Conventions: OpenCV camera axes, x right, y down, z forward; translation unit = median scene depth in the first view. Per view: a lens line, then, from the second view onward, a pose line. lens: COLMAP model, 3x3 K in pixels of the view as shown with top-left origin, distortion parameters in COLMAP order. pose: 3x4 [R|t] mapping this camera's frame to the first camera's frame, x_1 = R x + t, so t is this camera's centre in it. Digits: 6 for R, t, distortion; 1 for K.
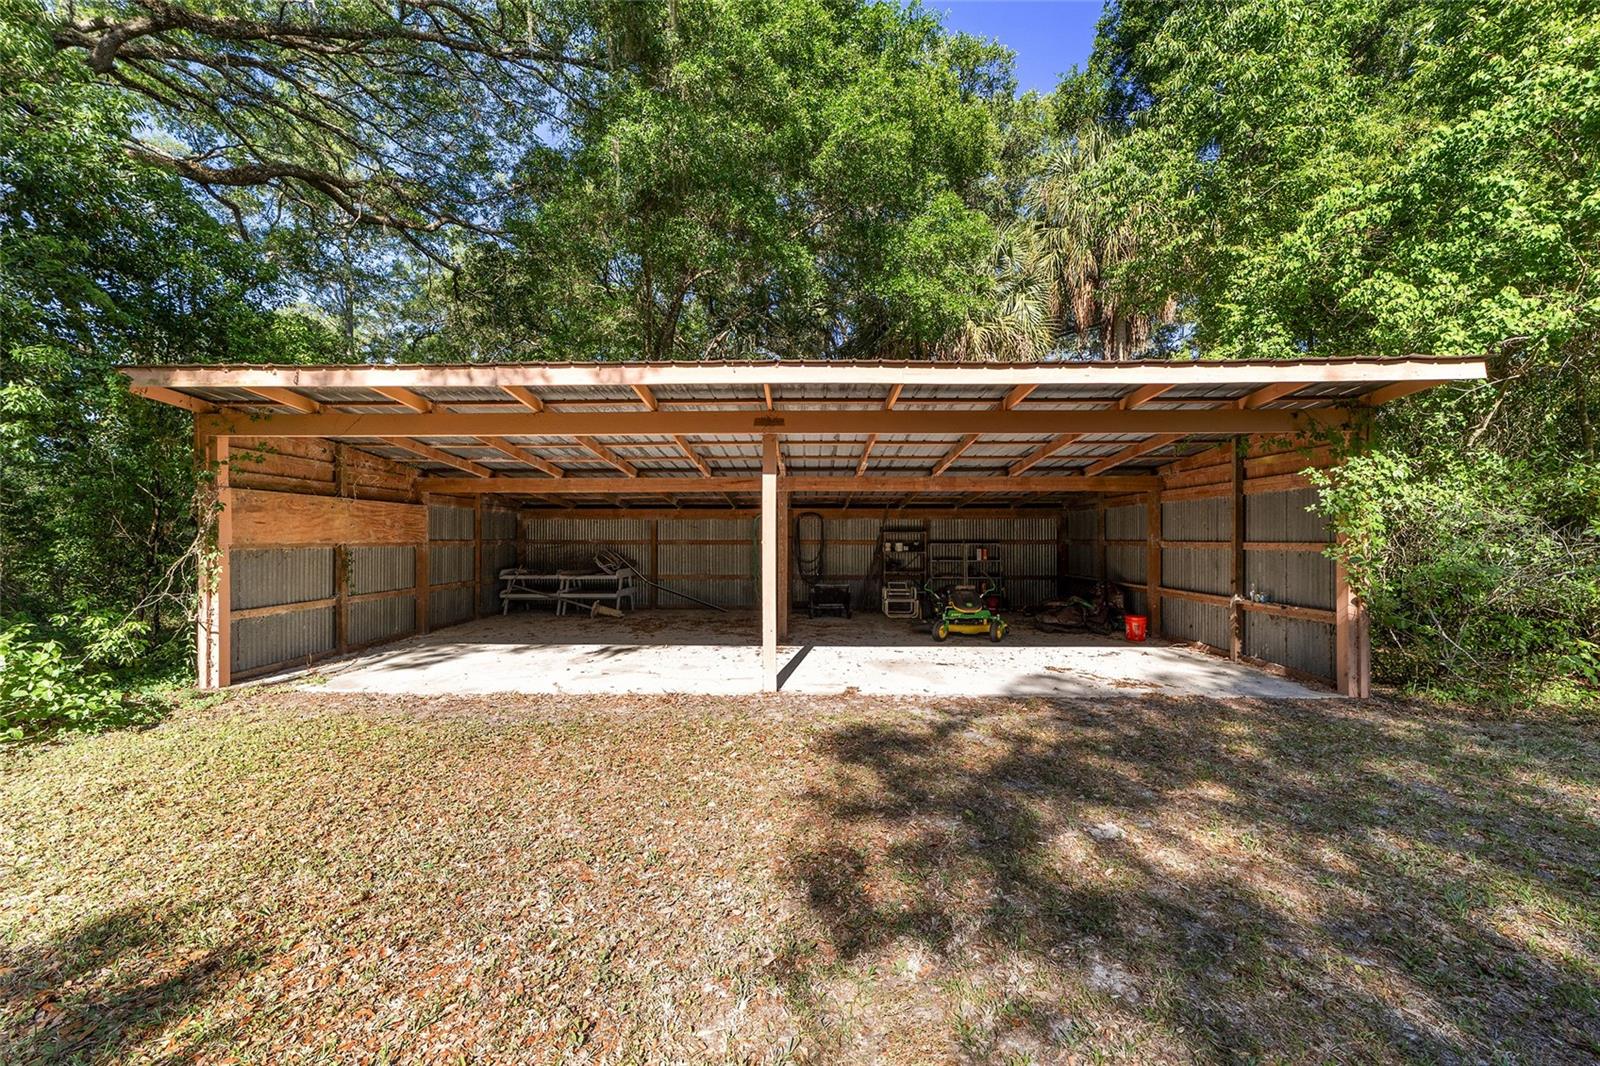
lens RADIAL K [[606.8, 0, 800.3], [0, 606.8, 536.0], [0, 0, 1]] dist [-0.010357, 0.004504]
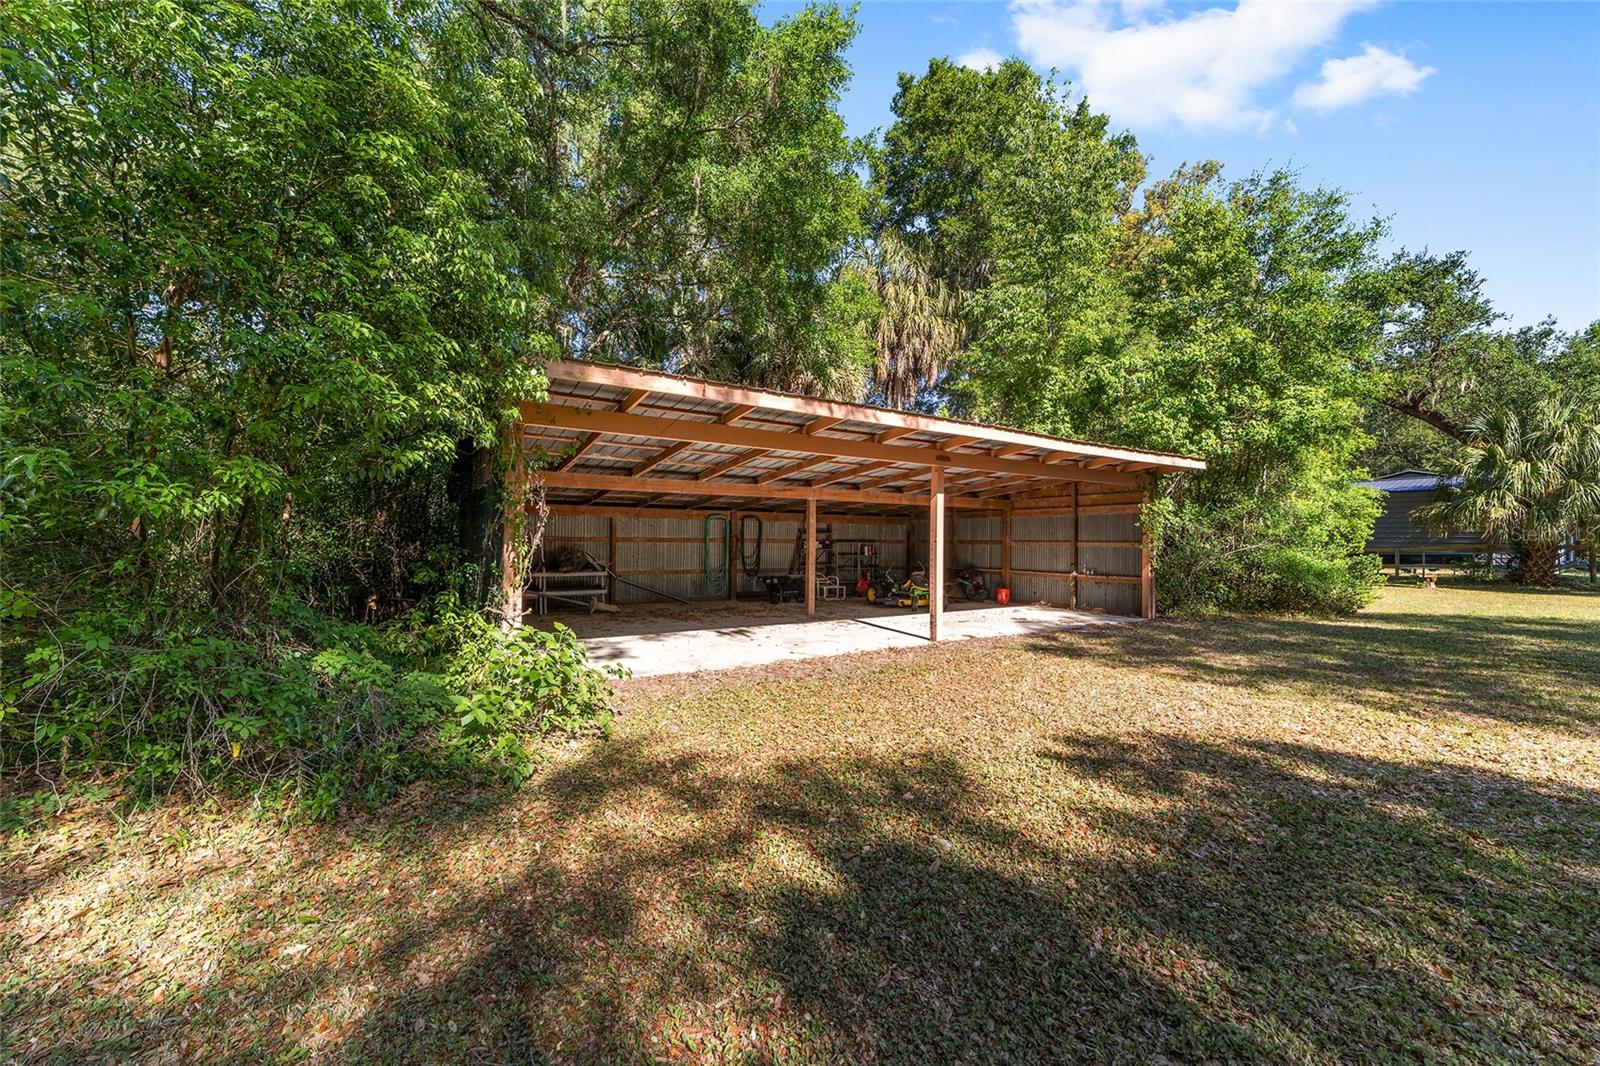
lens RADIAL K [[606.8, 0, 800.8], [0, 606.8, 537.5], [0, 0, 1]] dist [-0.010357, 0.004504]
pose [[0.835034, 0.010061, 0.550107, -0.917863], [-0.010852, 0.999939, -0.001815, 0.009358], [-0.550092, -0.004454, 0.835092, -0.036553]]
